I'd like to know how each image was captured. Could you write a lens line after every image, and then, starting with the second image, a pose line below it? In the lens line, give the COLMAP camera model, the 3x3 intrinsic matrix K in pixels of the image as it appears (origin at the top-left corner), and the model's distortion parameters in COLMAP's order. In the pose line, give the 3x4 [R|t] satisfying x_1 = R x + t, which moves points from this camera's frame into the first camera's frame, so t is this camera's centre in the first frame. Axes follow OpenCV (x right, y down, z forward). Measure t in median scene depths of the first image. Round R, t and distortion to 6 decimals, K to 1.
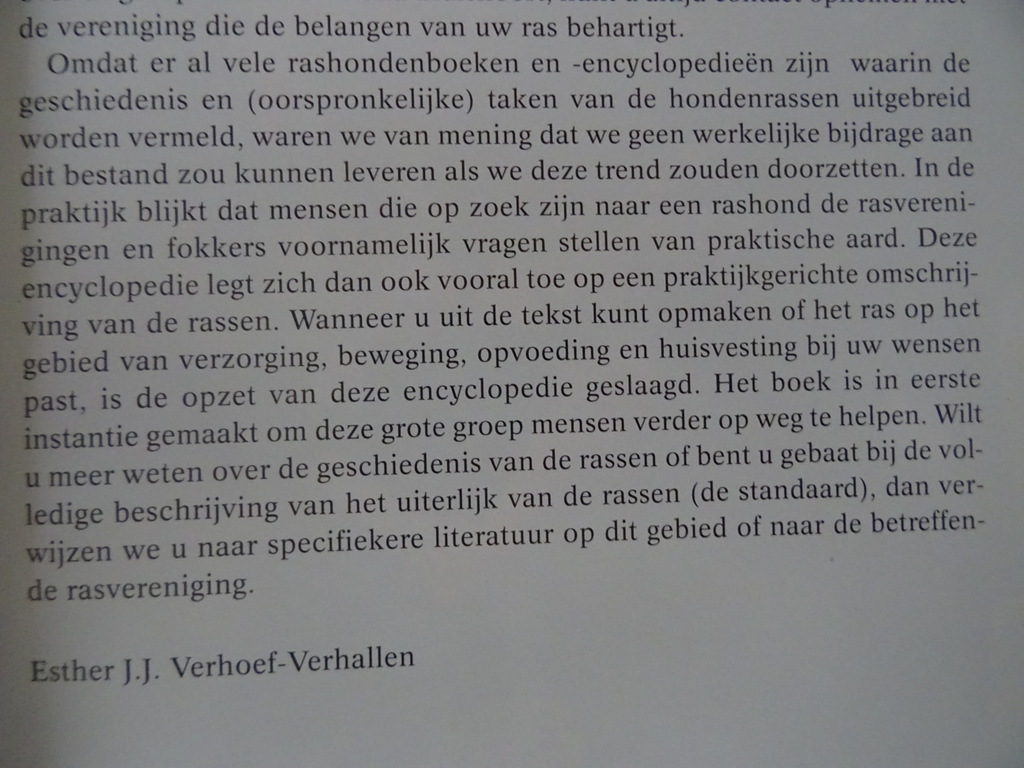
lens RADIAL K [[720.6, 0, 511.6], [0, 720.6, 375.2], [0, 0, 1]] dist [0.015545, -0.033652]
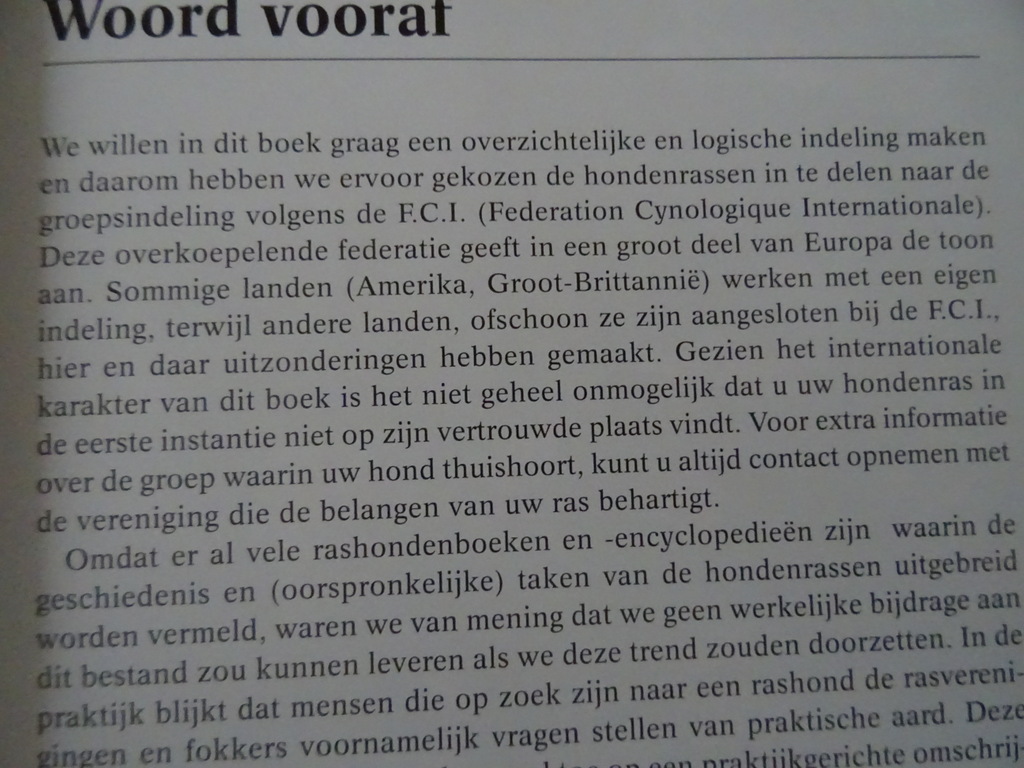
lens RADIAL K [[720.6, 0, 519.7], [0, 720.6, 374.2], [0, 0, 1]] dist [0.015545, -0.033652]
pose [[0.999959, -0.001247, -0.008981, -0.021388], [0.000737, 0.998397, -0.056594, -0.601227], [0.009037, 0.056585, 0.998357, 0.016665]]
